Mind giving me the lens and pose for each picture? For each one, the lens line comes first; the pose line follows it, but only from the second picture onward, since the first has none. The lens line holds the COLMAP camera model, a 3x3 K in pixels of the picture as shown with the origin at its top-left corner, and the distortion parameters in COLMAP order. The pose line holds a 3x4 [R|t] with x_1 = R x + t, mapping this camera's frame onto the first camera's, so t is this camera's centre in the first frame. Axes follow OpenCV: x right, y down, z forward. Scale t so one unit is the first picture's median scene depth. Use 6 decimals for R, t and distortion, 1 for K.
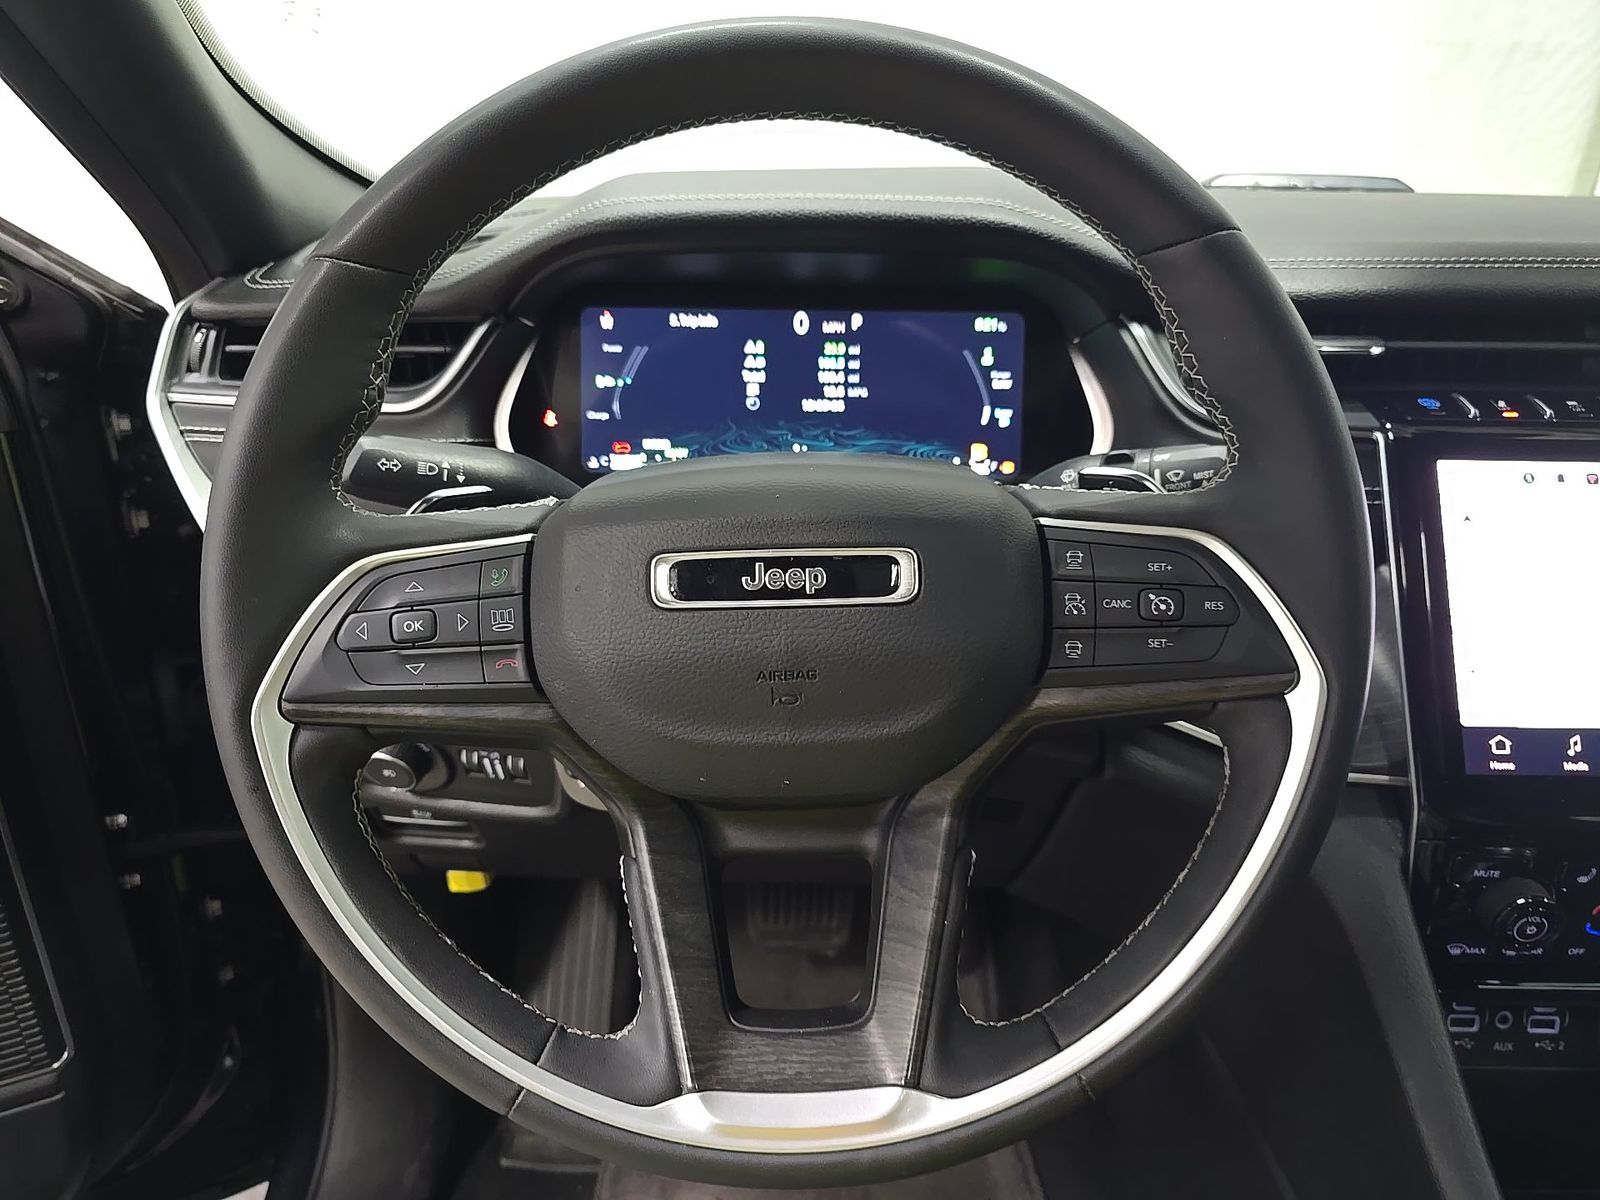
lens RADIAL K [[1052.6, 0, 800.0], [0, 1052.6, 600.0], [0, 0, 1]] dist [0.008071, -0.008471]
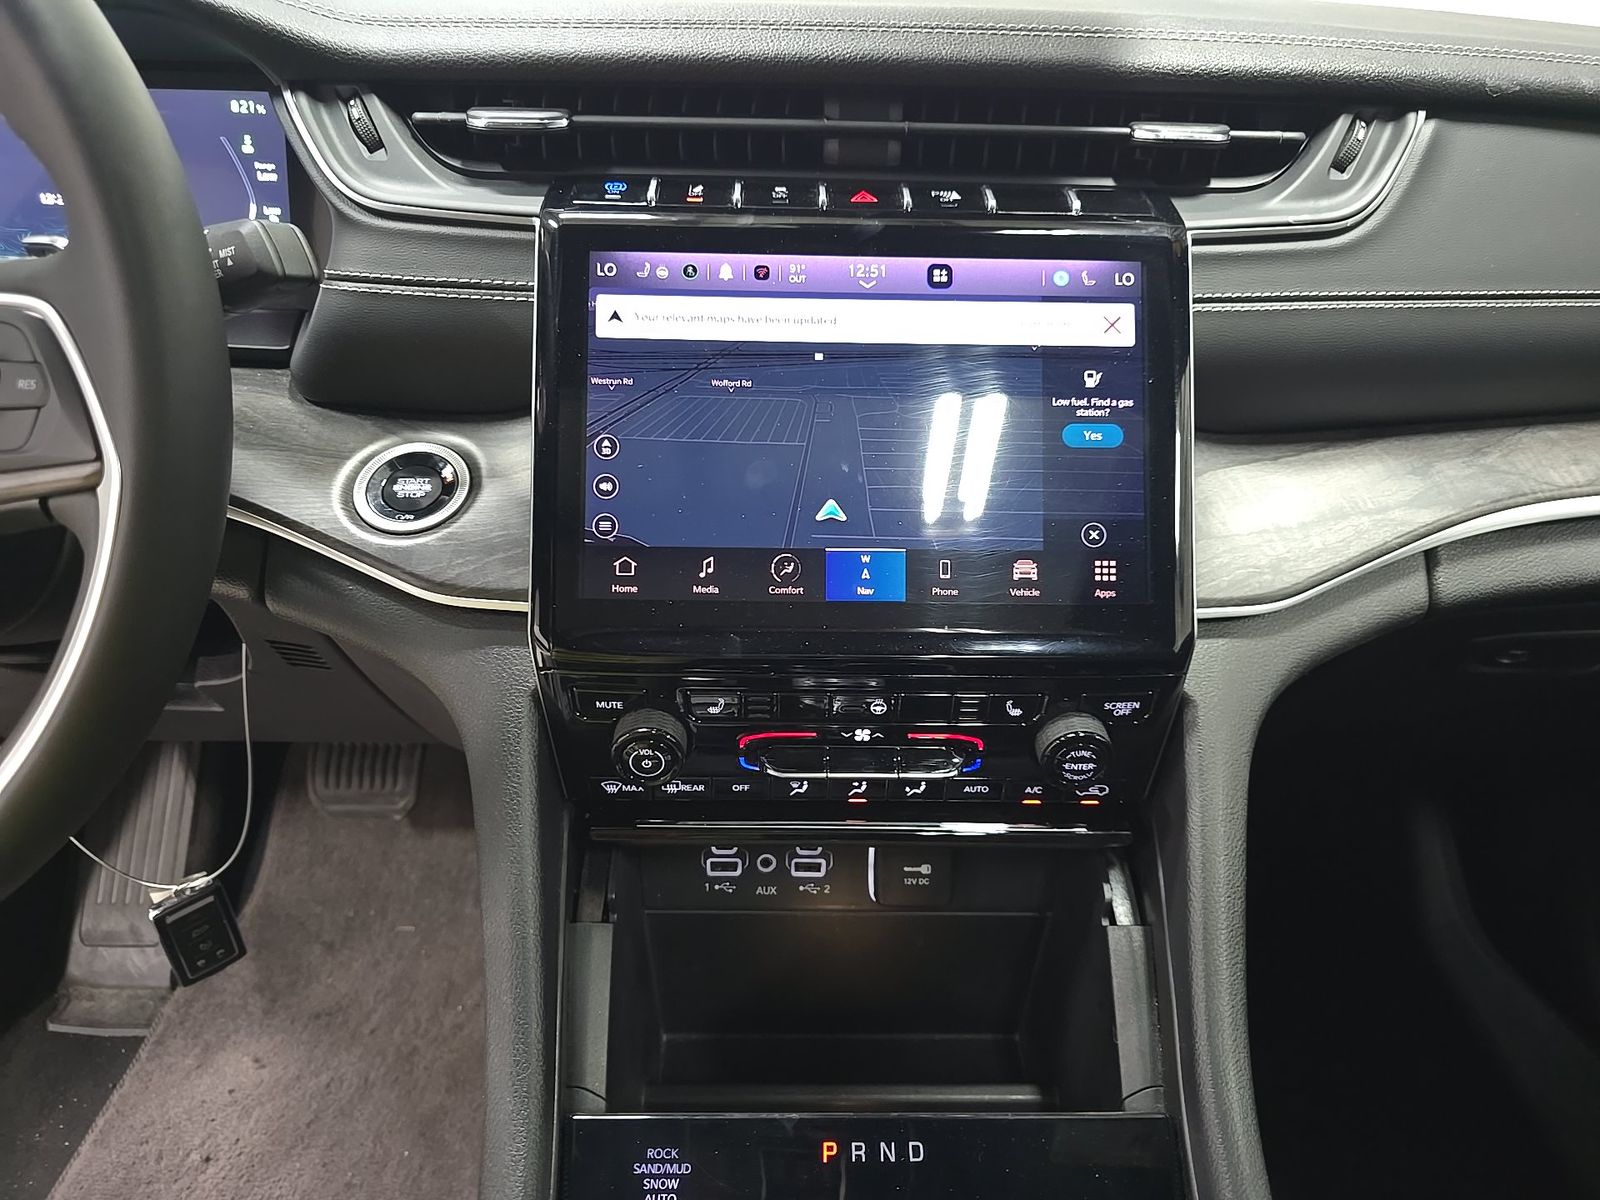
lens RADIAL K [[1052.6, 0, 800.0], [0, 1052.6, 600.0], [0, 0, 1]] dist [0.008071, -0.008471]
pose [[0.999356, -0.002368, 0.035814, 0.447990], [-0.001400, 0.994492, 0.104804, 0.040448], [-0.035865, -0.104786, 0.993848, 0.049381]]
